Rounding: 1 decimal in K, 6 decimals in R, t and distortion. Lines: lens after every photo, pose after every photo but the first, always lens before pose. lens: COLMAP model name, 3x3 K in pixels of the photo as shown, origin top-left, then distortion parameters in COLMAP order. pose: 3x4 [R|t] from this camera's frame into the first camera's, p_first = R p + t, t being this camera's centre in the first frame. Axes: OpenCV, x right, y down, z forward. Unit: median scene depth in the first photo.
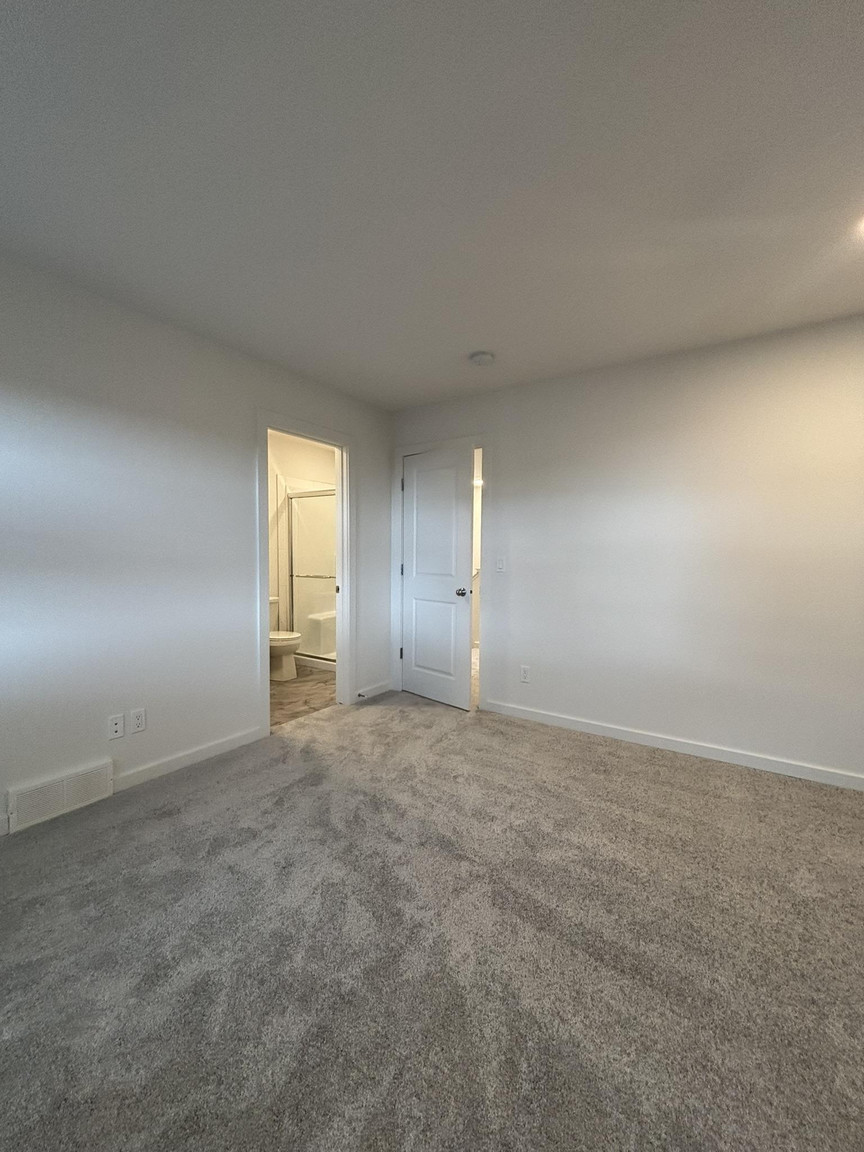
lens RADIAL K [[468.1, 0, 430.8], [0, 468.1, 578.3], [0, 0, 1]] dist [0.004849, 0.000440]
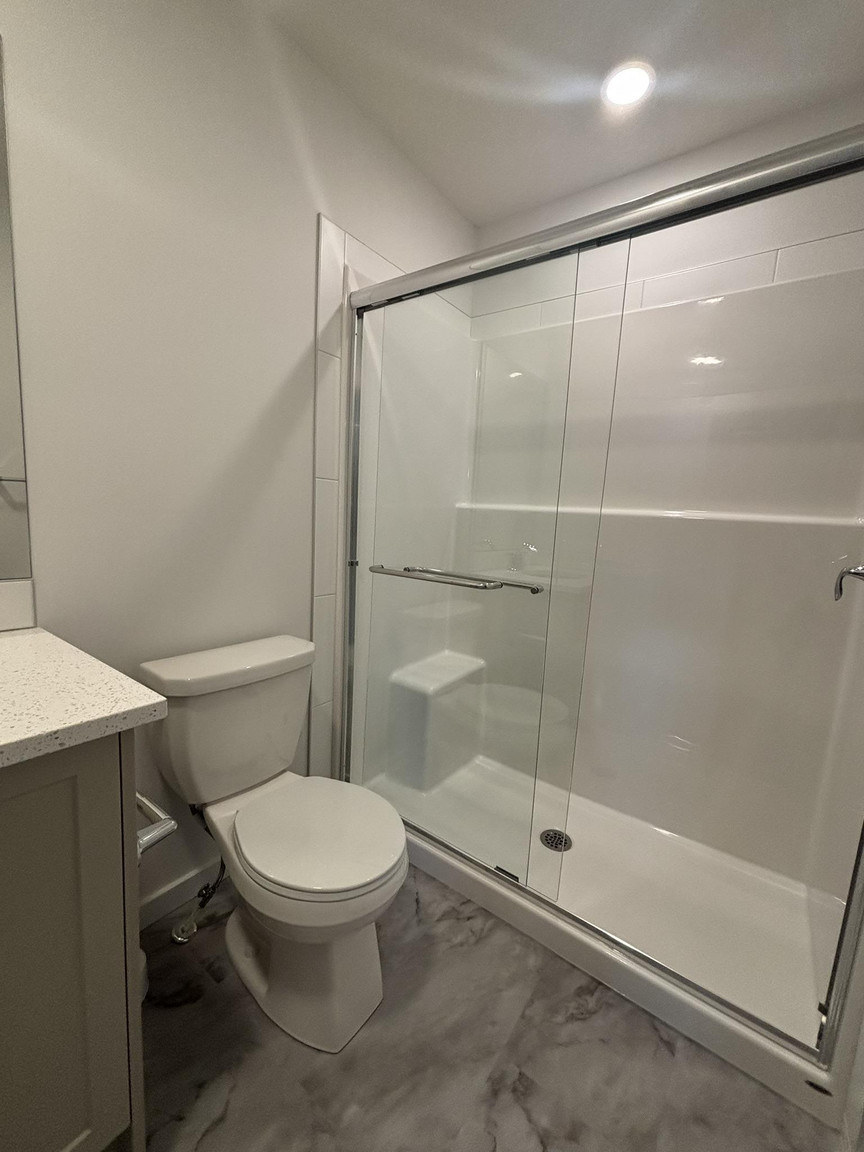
lens RADIAL K [[468.1, 0, 432.4], [0, 468.1, 577.8], [0, 0, 1]] dist [0.004849, 0.000440]
pose [[0.998267, 0.051767, -0.027968, -0.234722], [-0.049482, 0.995802, 0.077004, -0.024122], [0.031837, -0.075486, 0.996638, 0.684939]]
